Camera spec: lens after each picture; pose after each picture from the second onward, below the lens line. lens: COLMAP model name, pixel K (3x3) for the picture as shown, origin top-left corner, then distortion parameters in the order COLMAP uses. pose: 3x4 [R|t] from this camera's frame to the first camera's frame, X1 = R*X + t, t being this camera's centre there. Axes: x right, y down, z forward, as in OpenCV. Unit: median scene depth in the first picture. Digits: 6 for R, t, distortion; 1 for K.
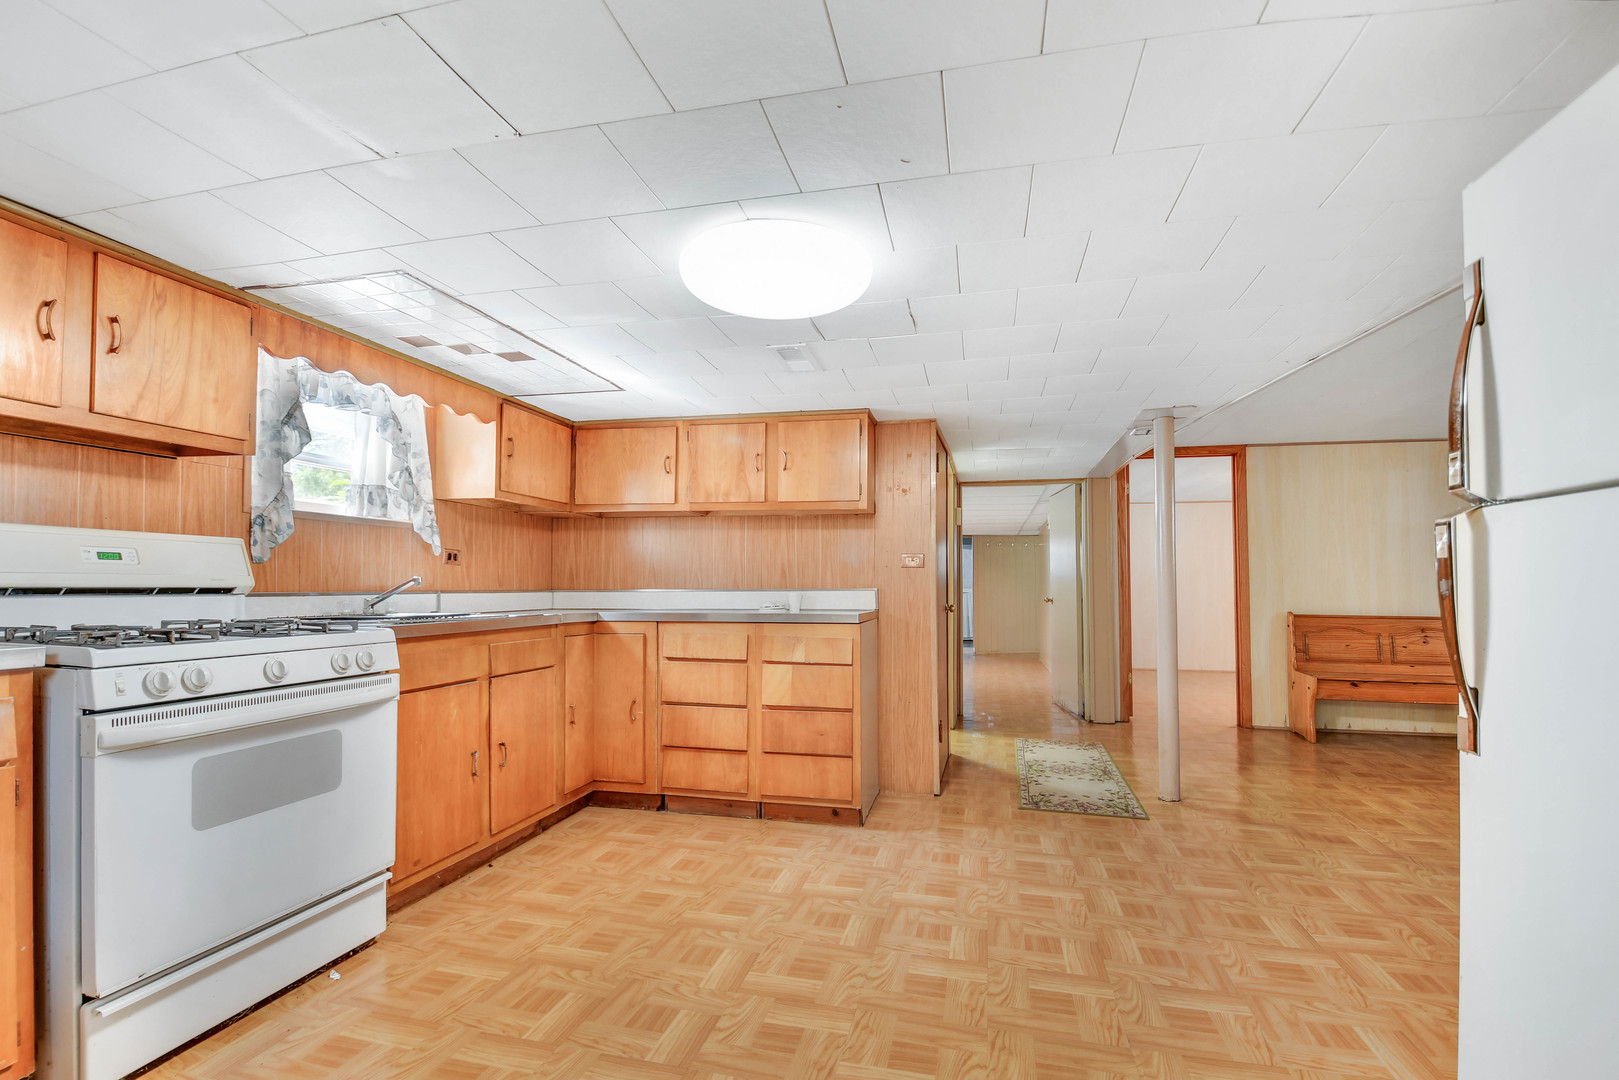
lens RADIAL K [[739.3, 0, 786.7], [0, 739.3, 581.5], [0, 0, 1]] dist [-0.006301, -0.012194]
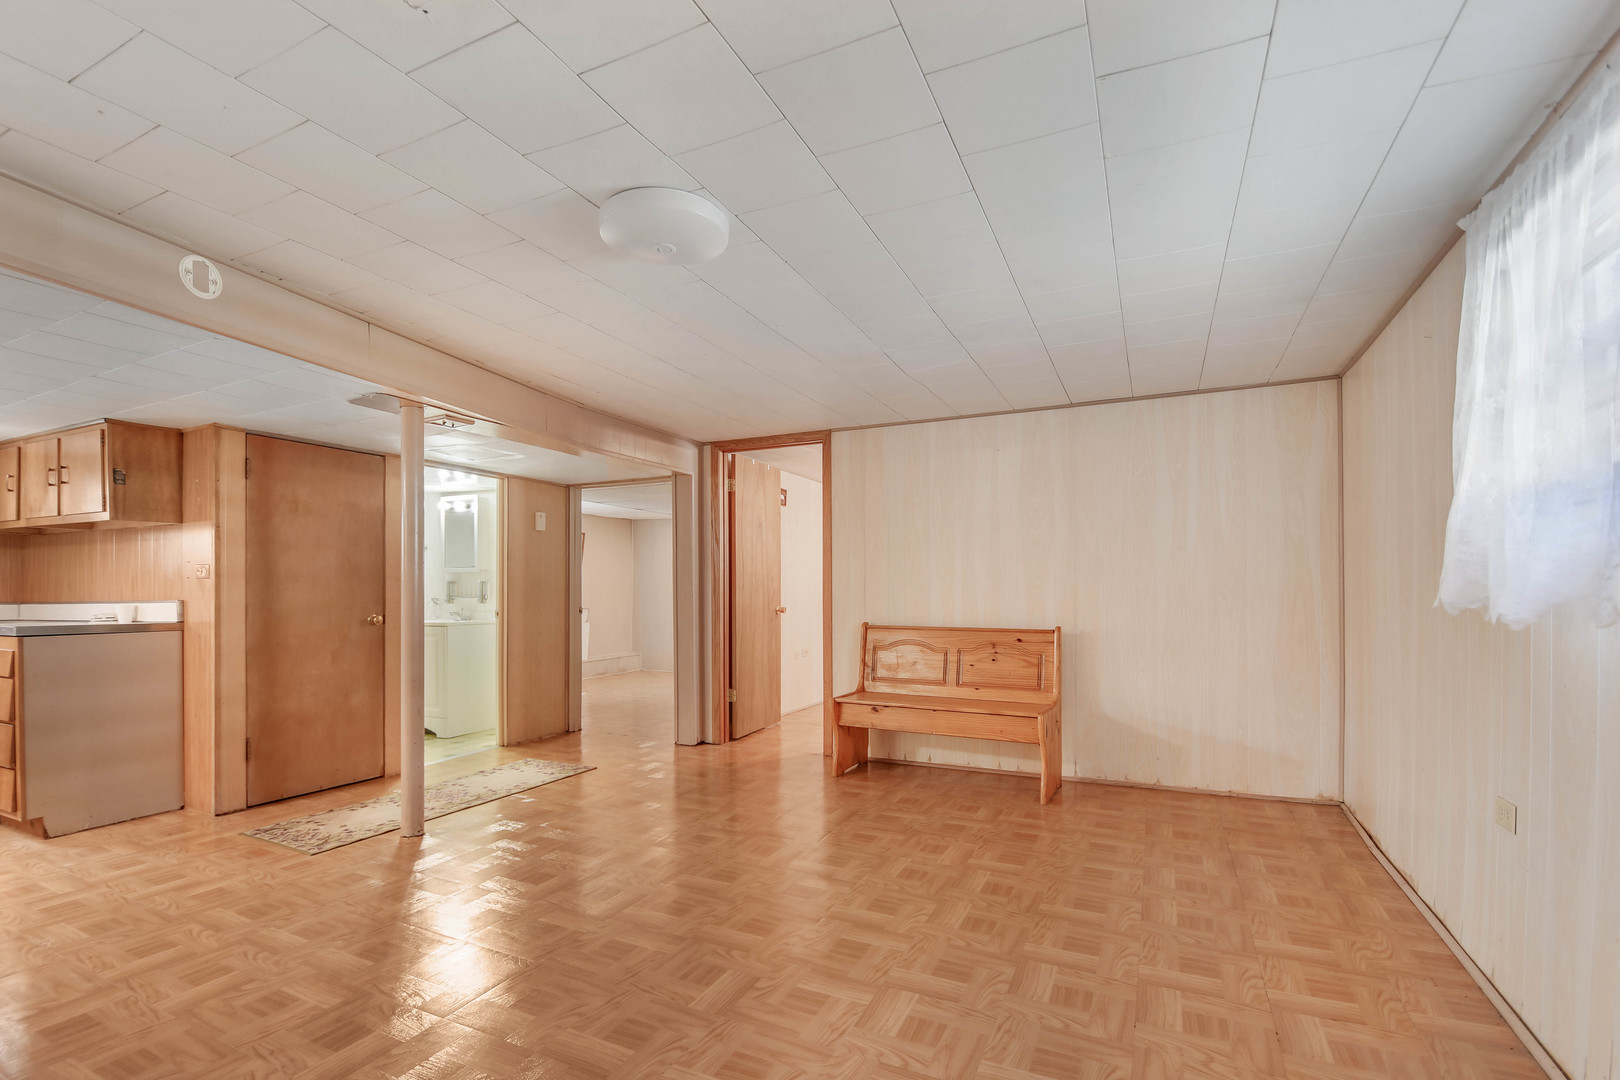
lens RADIAL K [[739.8, 0, 816.6], [0, 739.8, 596.7], [0, 0, 1]] dist [-0.006301, -0.012194]
pose [[0.983260, -0.006761, -0.182080, 1.525506], [0.008827, 0.999906, 0.010536, 0.003589], [0.181992, -0.011967, 0.983227, 0.281796]]
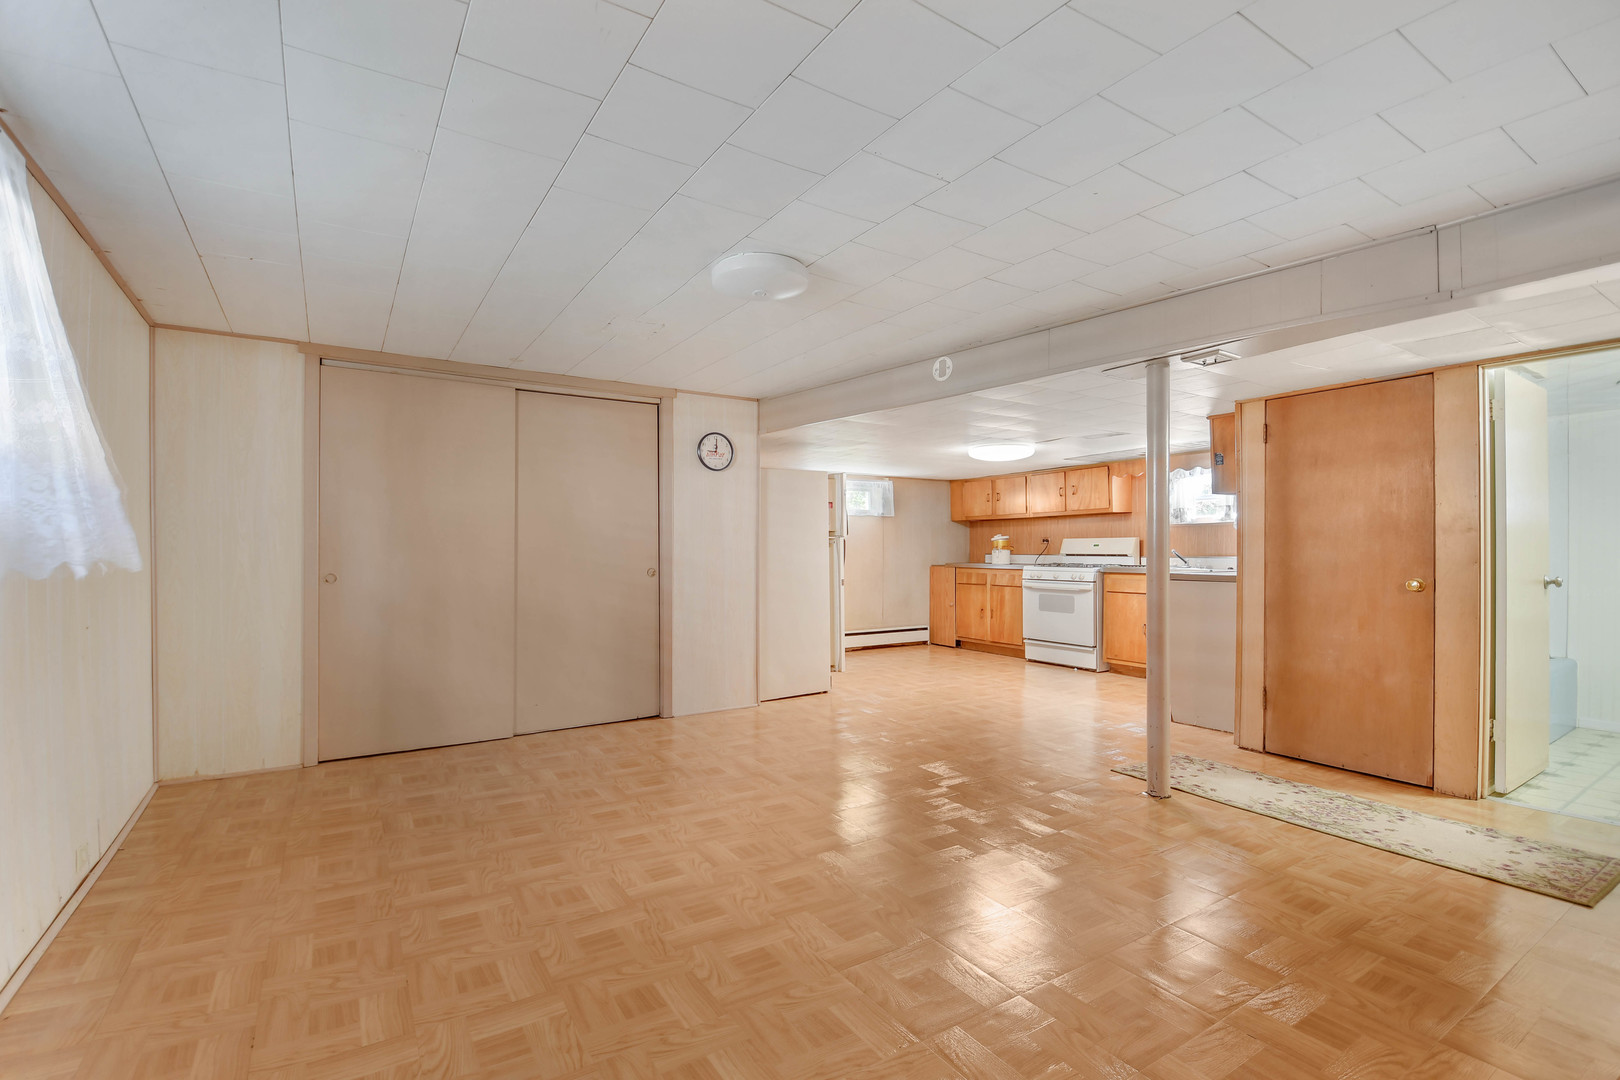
lens RADIAL K [[739.8, 0, 779.0], [0, 739.8, 542.9], [0, 0, 1]] dist [-0.006301, -0.012194]
pose [[-0.706580, -0.011697, -0.707536, 1.926971], [0.001360, 0.999839, -0.017888, 0.011169], [0.707632, -0.013601, -0.706451, 1.713096]]
